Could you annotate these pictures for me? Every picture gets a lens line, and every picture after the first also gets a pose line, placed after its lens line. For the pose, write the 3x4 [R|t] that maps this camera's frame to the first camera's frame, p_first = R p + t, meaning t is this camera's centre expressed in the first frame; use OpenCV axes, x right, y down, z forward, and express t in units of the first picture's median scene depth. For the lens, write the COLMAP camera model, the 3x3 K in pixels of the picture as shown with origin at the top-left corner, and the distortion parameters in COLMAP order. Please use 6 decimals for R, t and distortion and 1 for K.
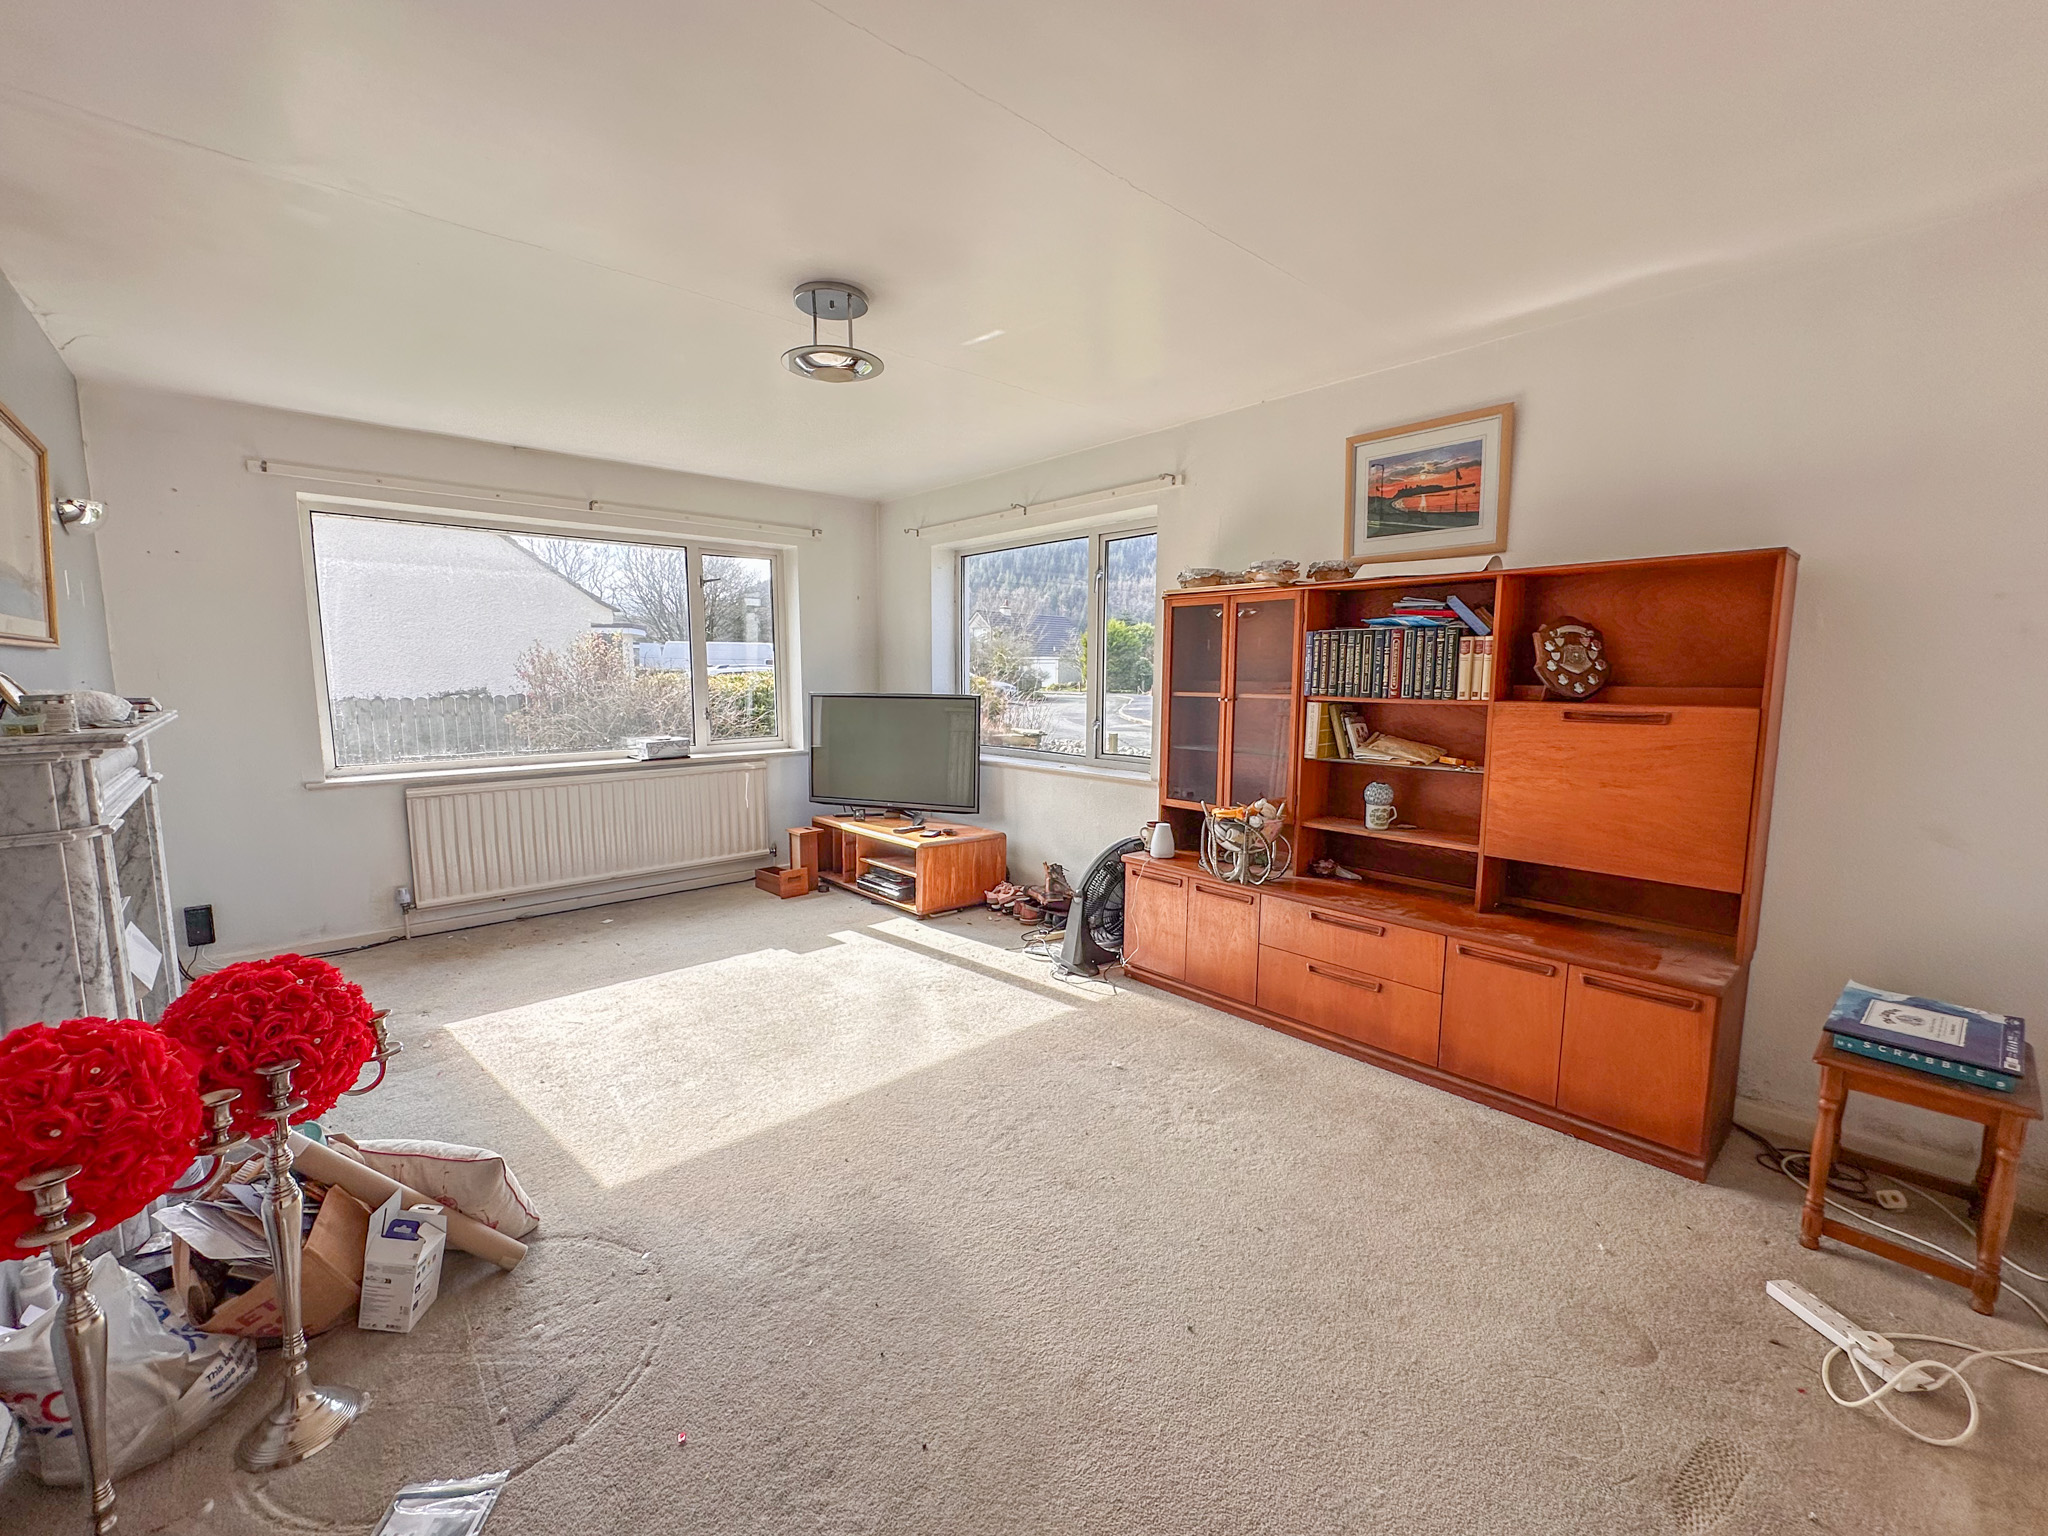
lens RADIAL K [[834.0, 0, 1023.6], [0, 834.0, 769.5], [0, 0, 1]] dist [-0.002497, -0.000024]
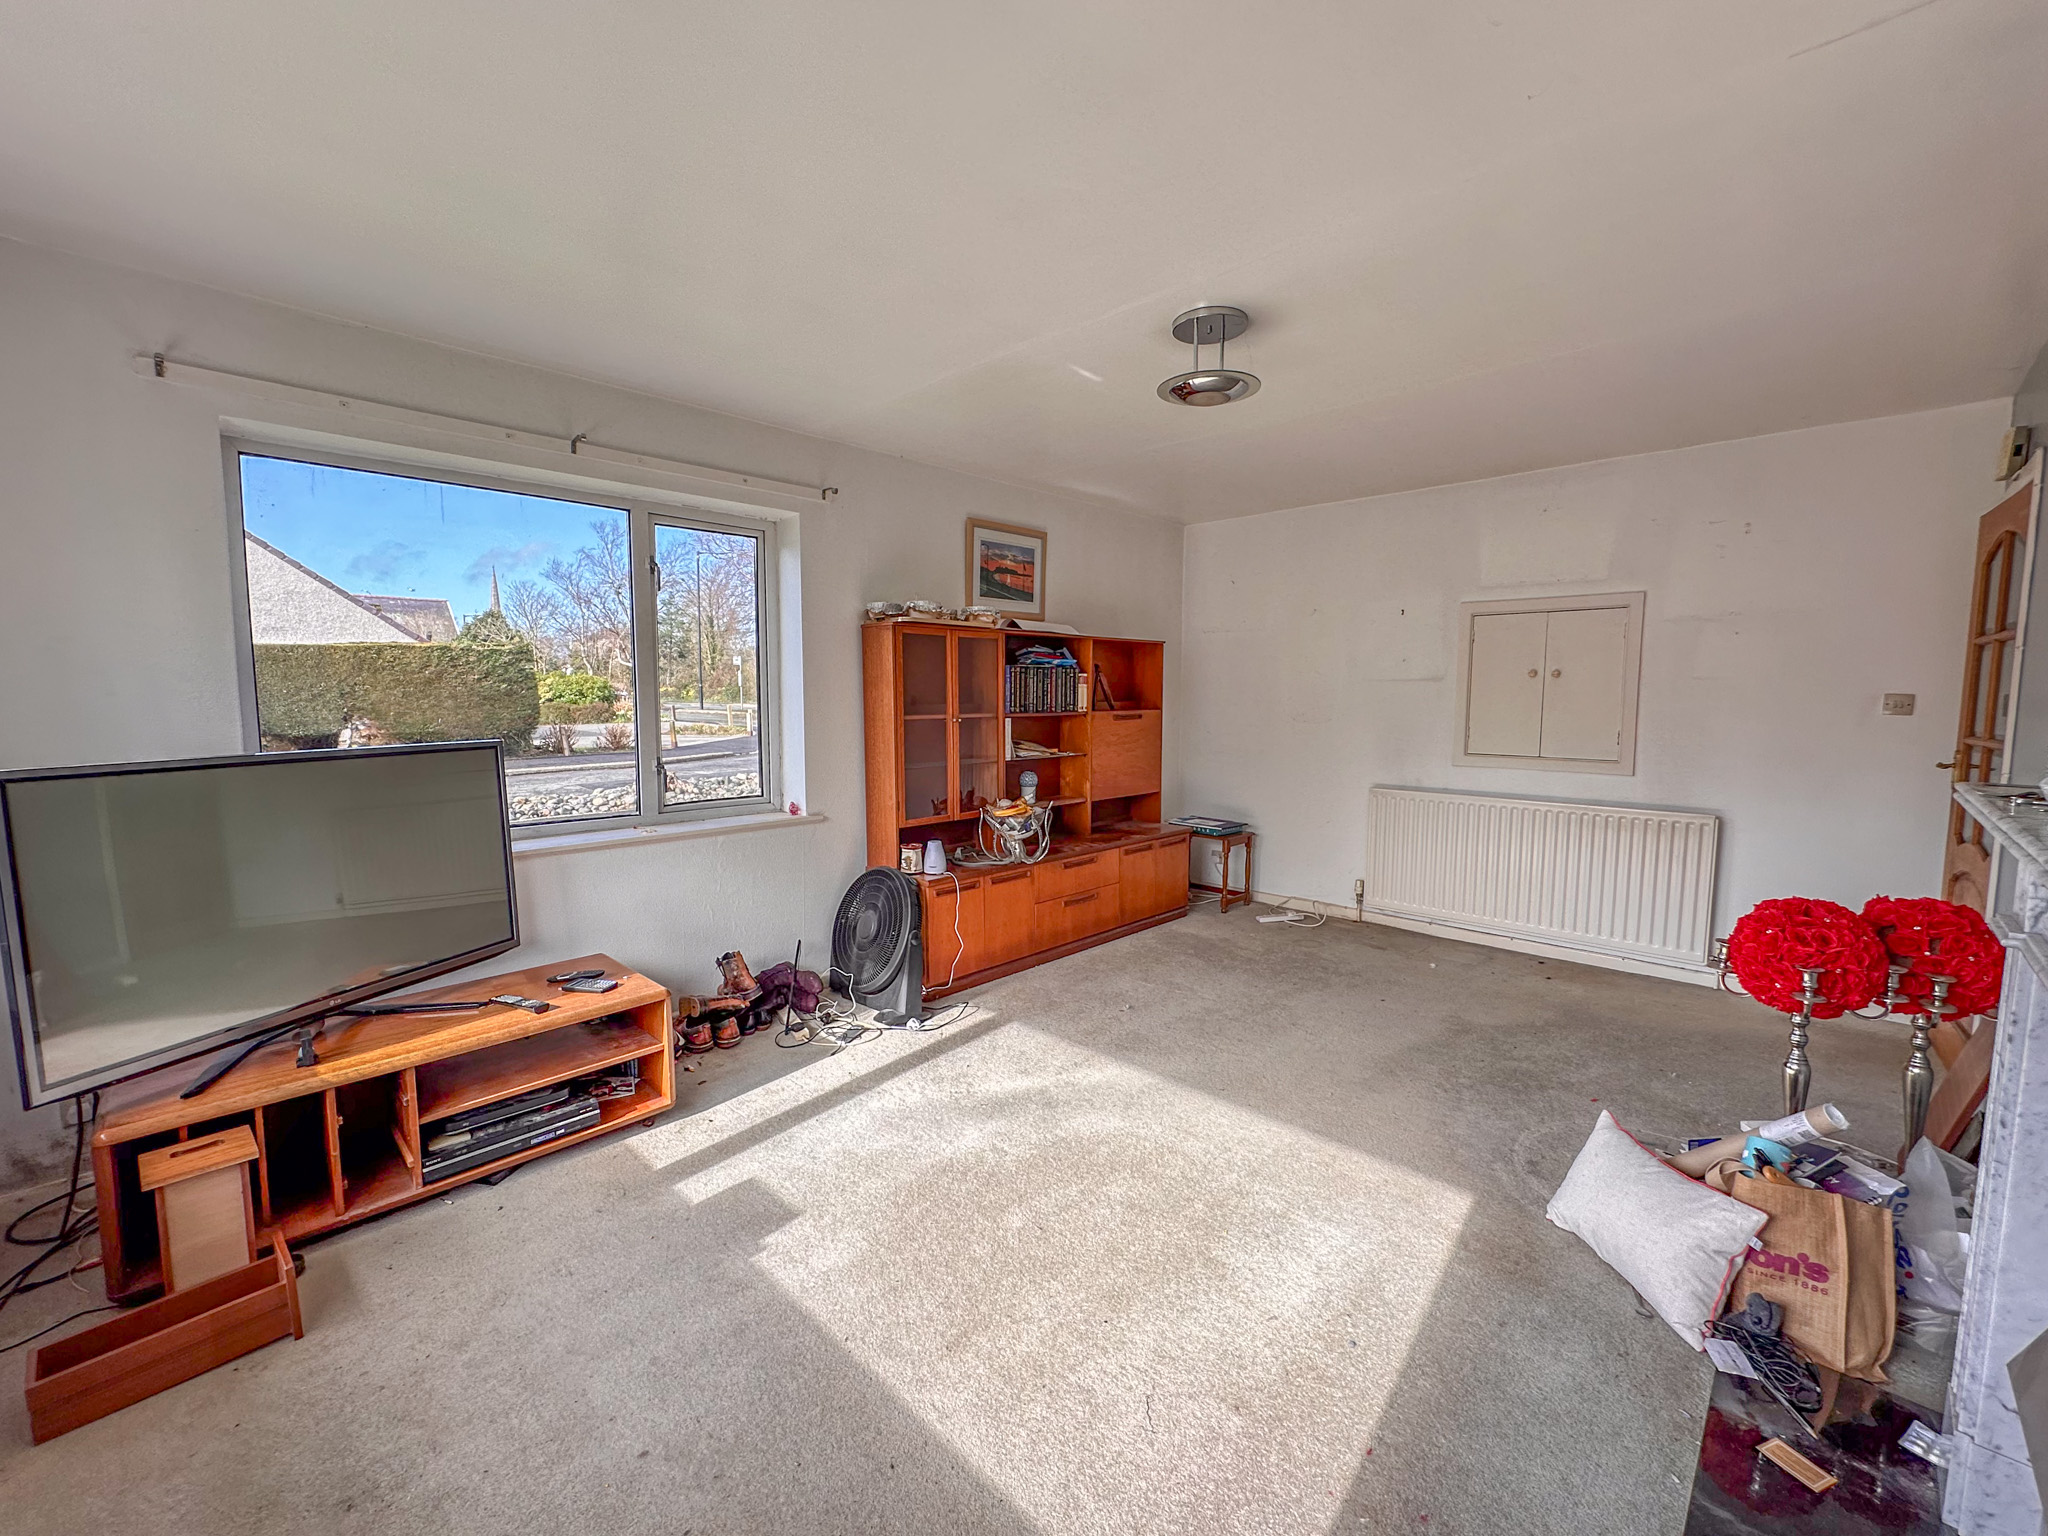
lens RADIAL K [[834.0, 0, 1021.4], [0, 834.0, 767.6], [0, 0, 1]] dist [-0.002497, -0.000024]
pose [[-0.055094, -0.089939, 0.994422, -0.982768], [0.119111, 0.988231, 0.095978, -0.127418], [-0.991351, 0.123734, -0.043733, 1.049330]]
